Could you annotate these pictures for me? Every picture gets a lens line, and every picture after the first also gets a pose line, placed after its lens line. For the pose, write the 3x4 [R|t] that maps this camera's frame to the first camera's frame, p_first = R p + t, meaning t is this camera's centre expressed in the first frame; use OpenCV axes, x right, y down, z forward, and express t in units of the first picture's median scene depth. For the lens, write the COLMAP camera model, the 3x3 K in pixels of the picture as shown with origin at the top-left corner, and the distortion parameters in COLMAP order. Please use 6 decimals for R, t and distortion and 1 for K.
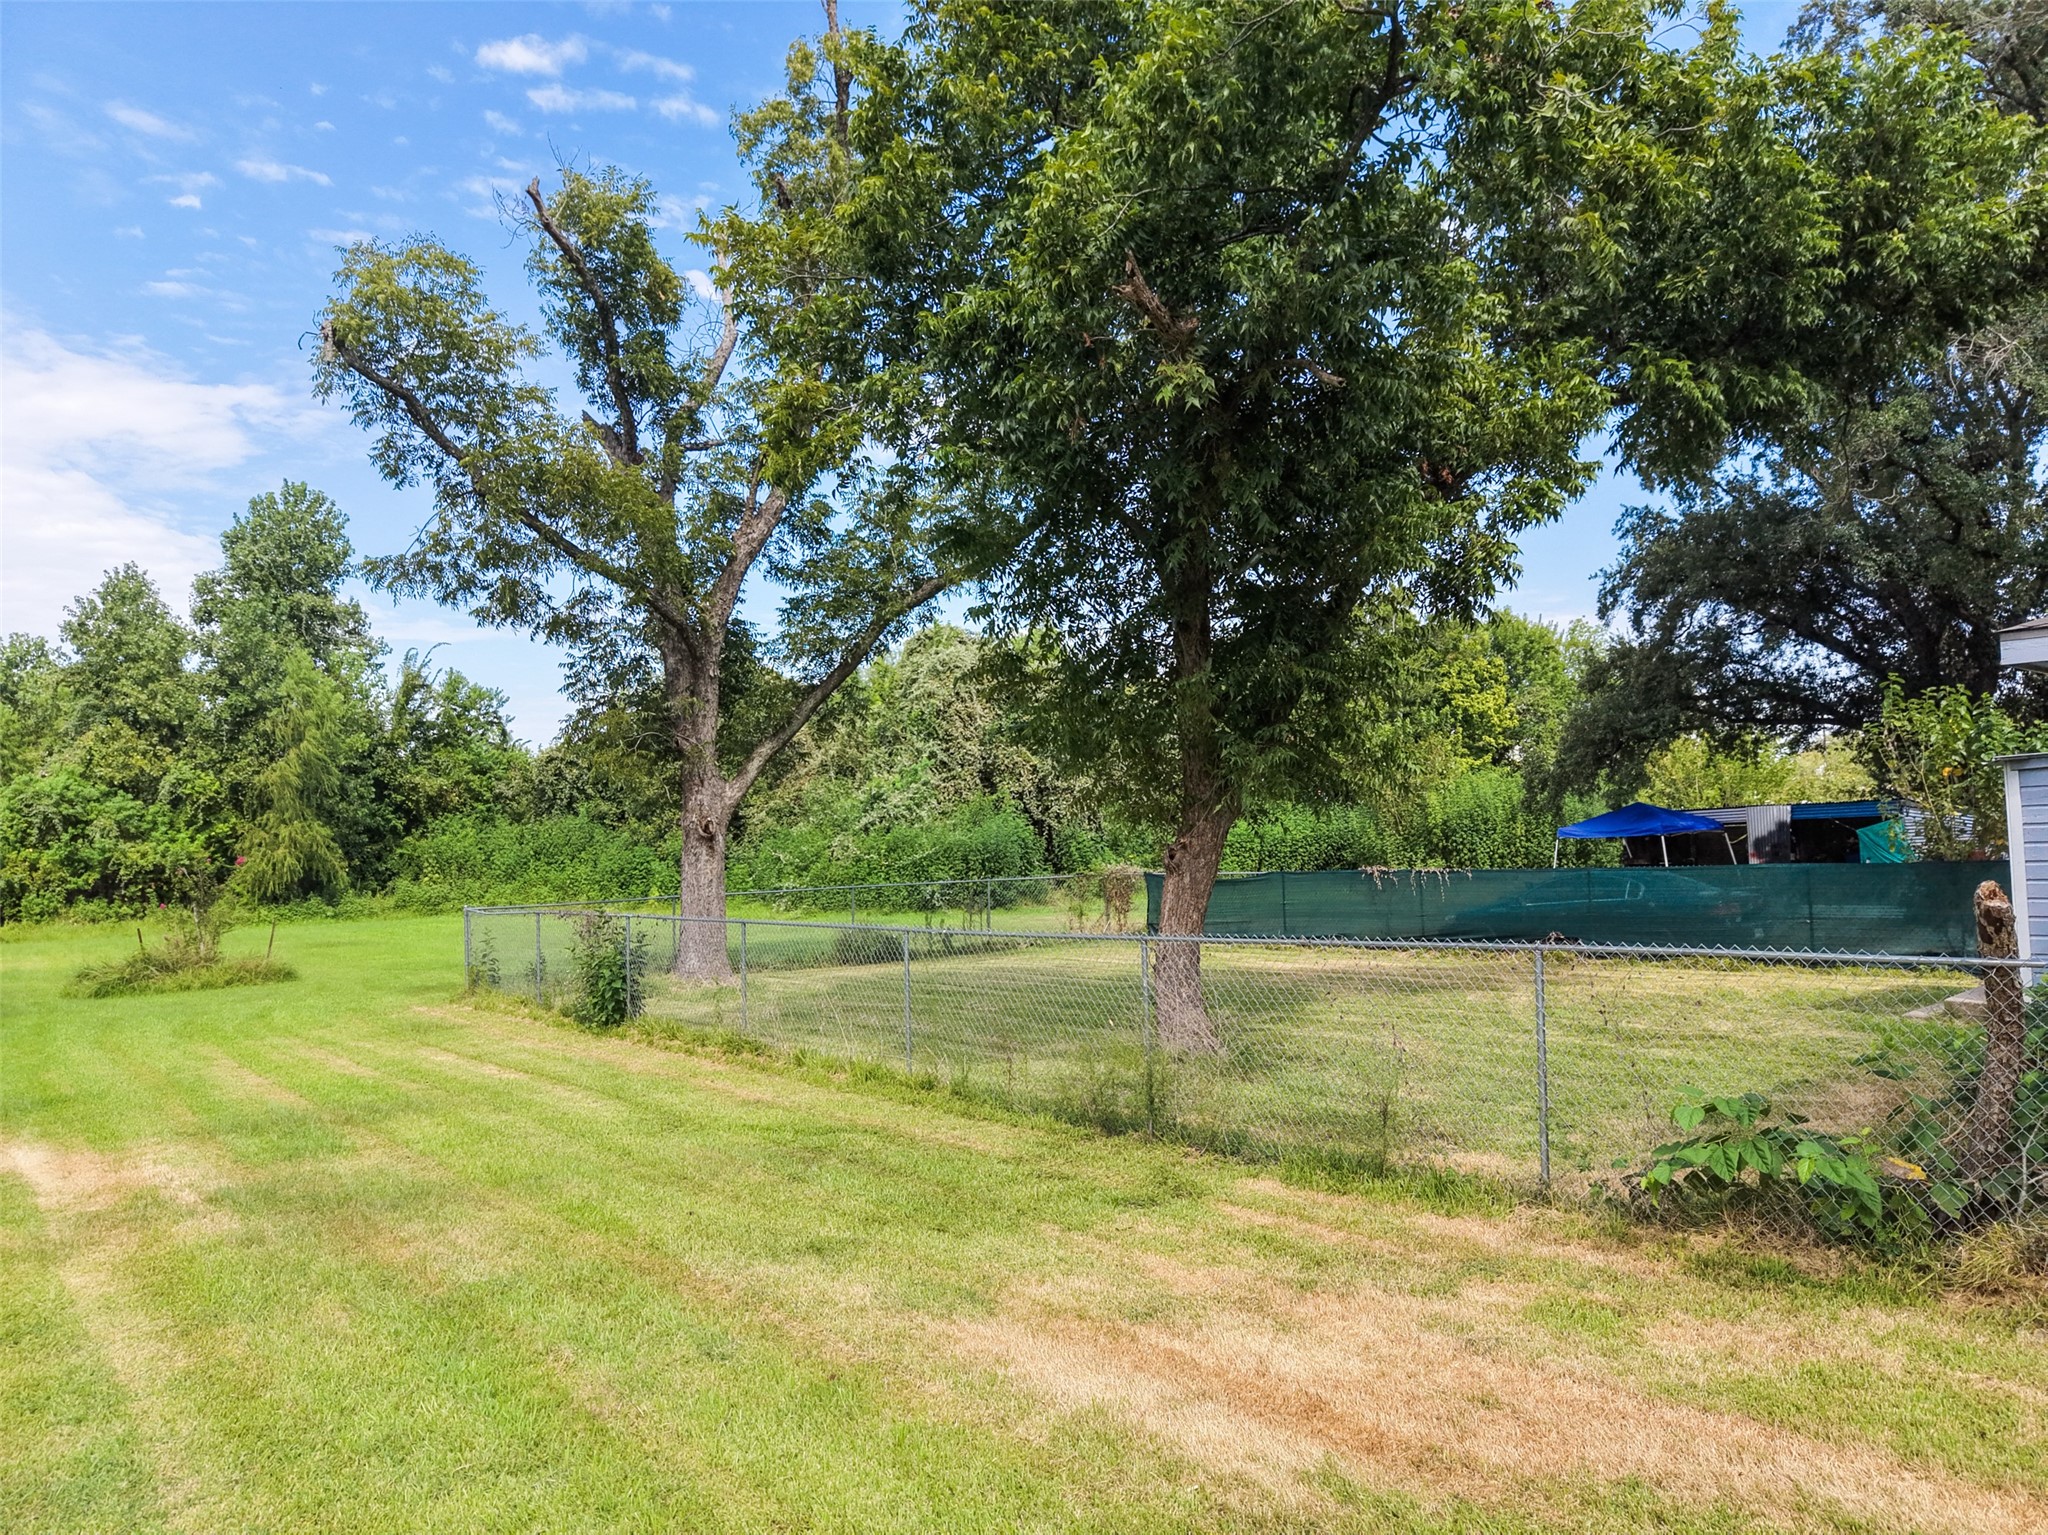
lens RADIAL K [[1373.2, 0, 1024.0], [0, 1373.2, 767.5], [0, 0, 1]] dist [0.029077, -0.032735]
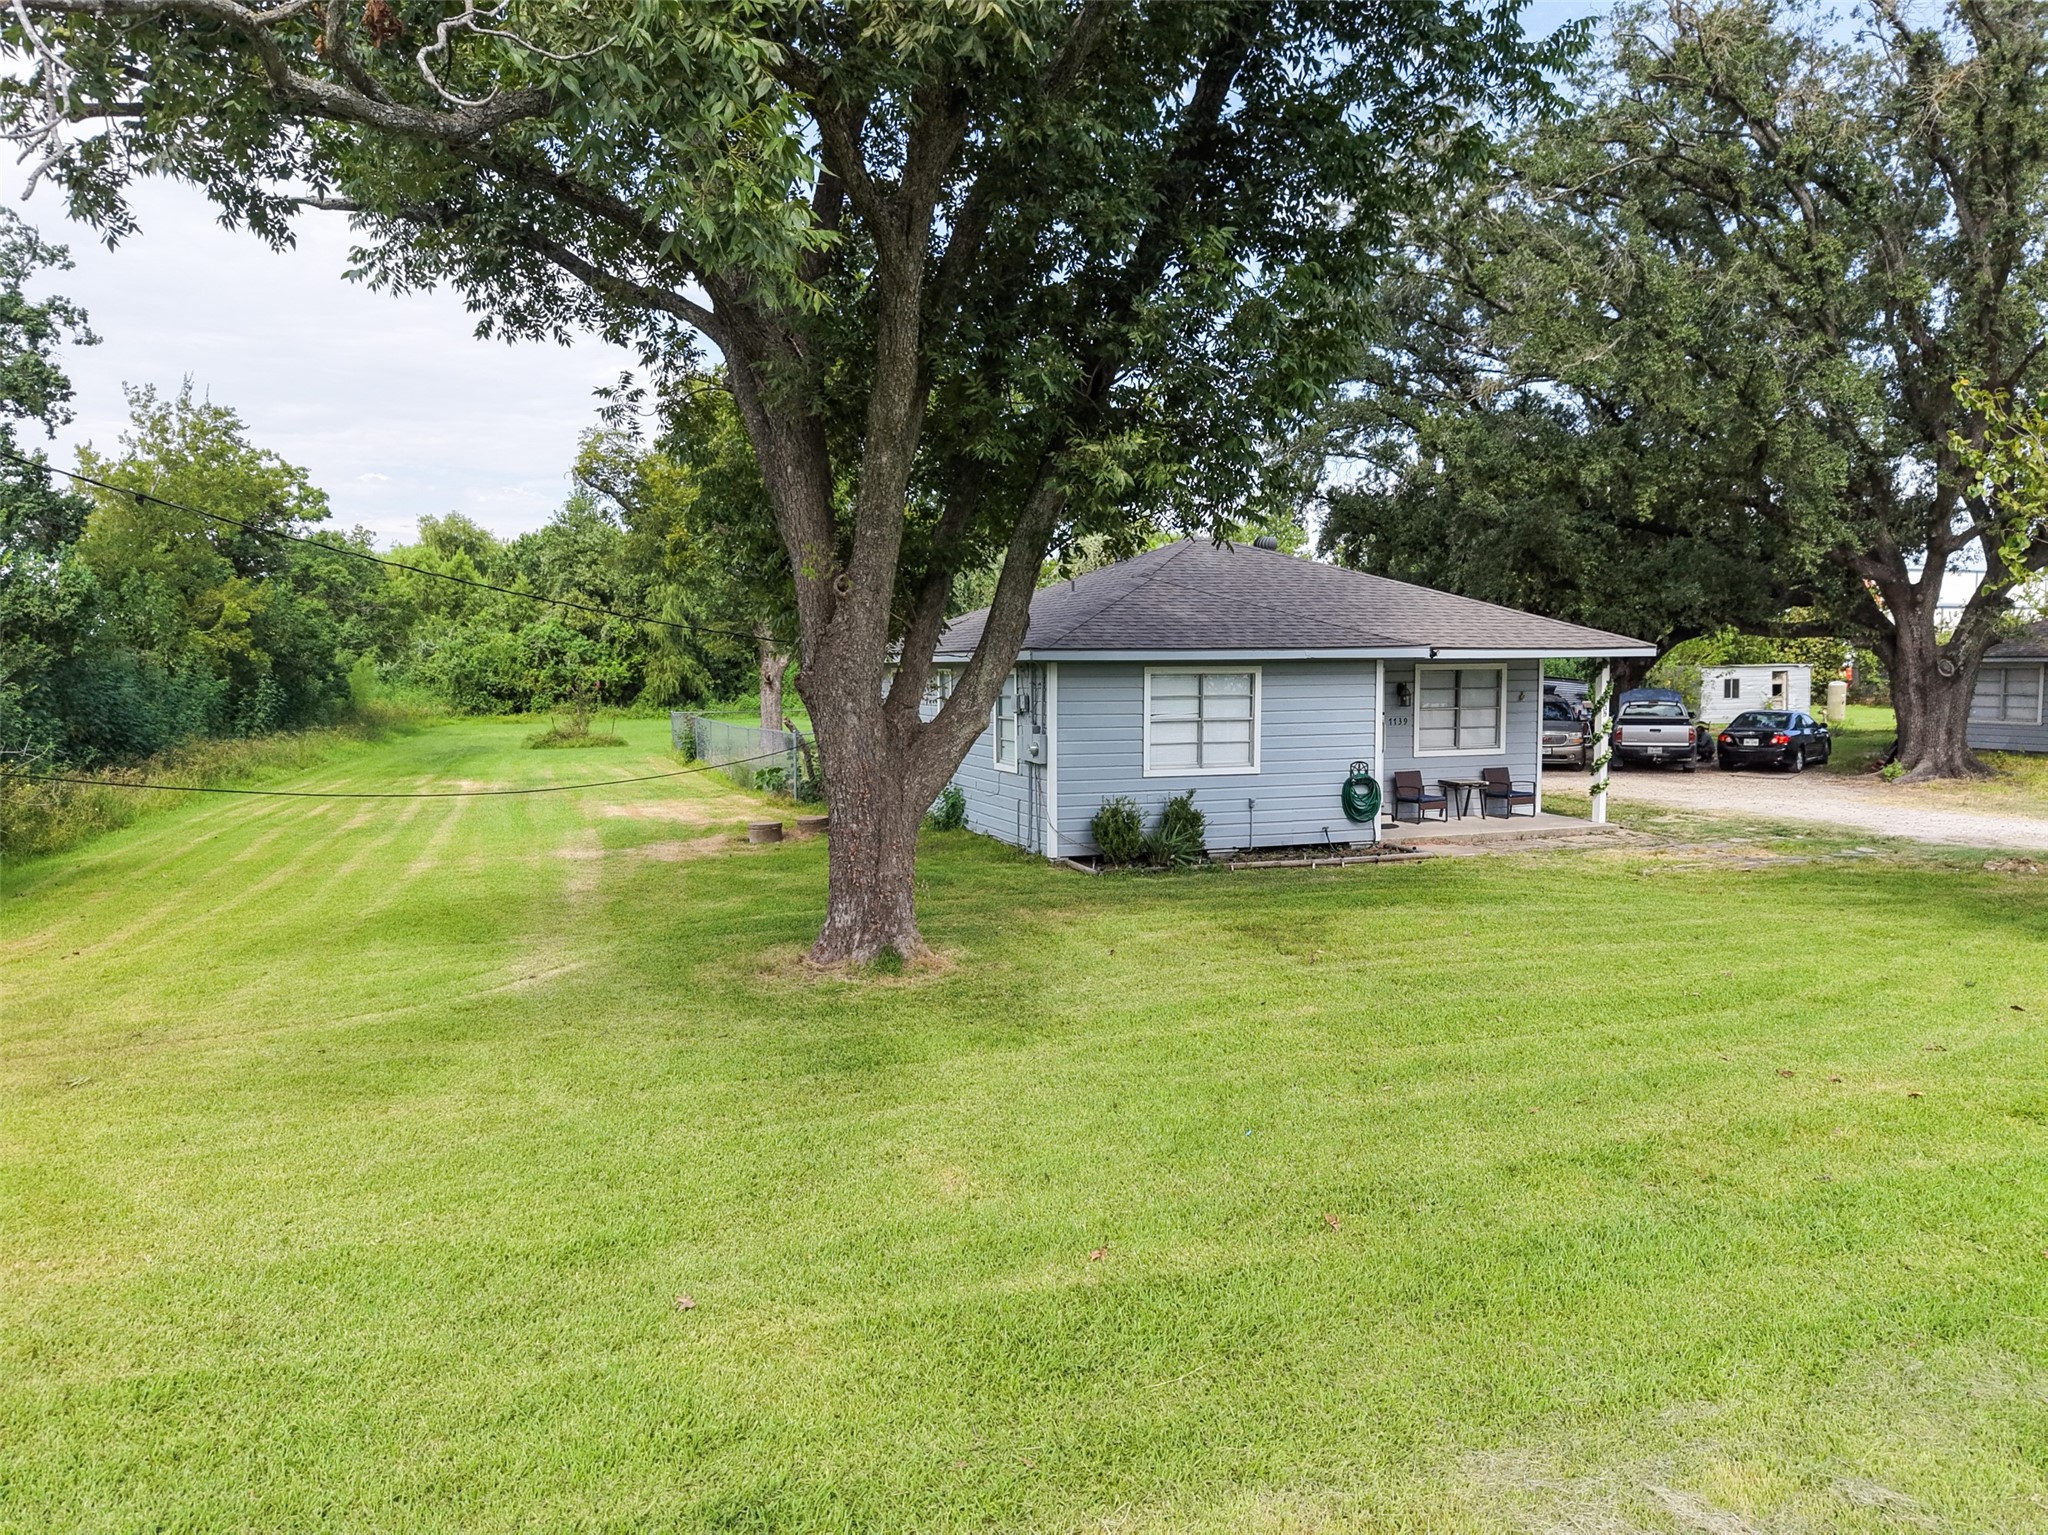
lens RADIAL K [[1373.2, 0, 1024.0], [0, 1373.2, 767.5], [0, 0, 1]] dist [0.029077, -0.032735]
pose [[0.947646, 0.046021, -0.315990, 0.356548], [-0.004148, 0.991251, 0.131926, -0.043078], [0.319297, -0.123709, 0.939545, -0.373143]]
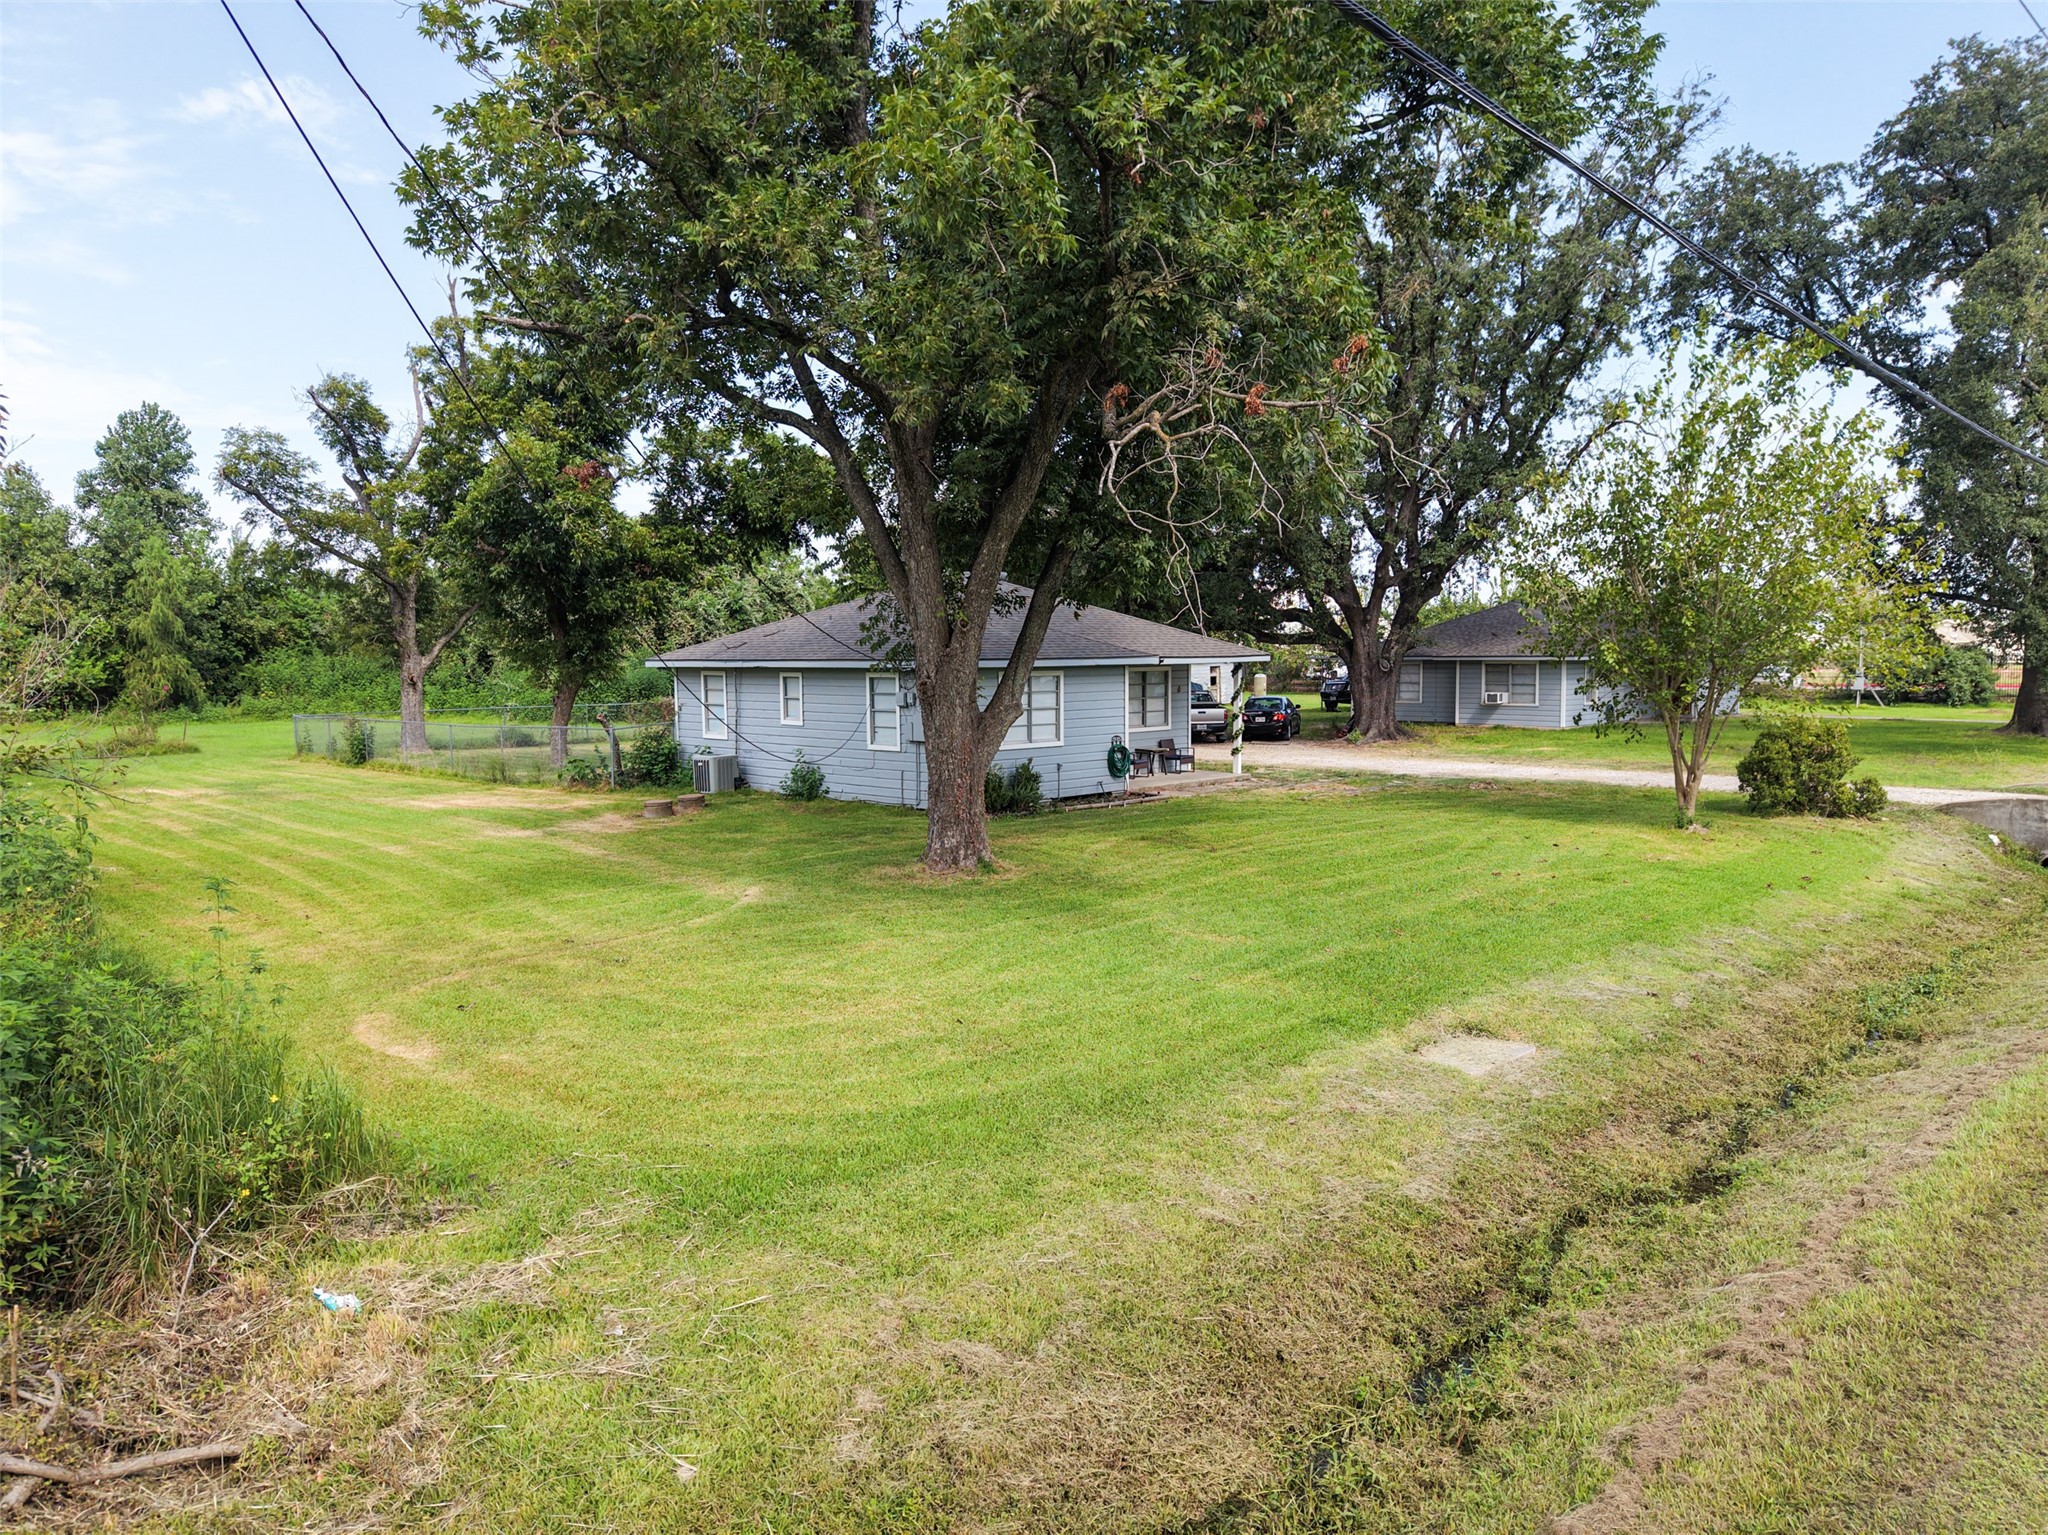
lens RADIAL K [[1382.9, 0, 1022.5], [0, 1382.9, 779.3], [0, 0, 1]] dist [0.026402, -0.029128]
pose [[0.994944, 0.008975, 0.100029, 0.220126], [-0.022921, 0.990005, 0.139156, -0.054783], [-0.097780, -0.140745, 0.985206, -0.544441]]
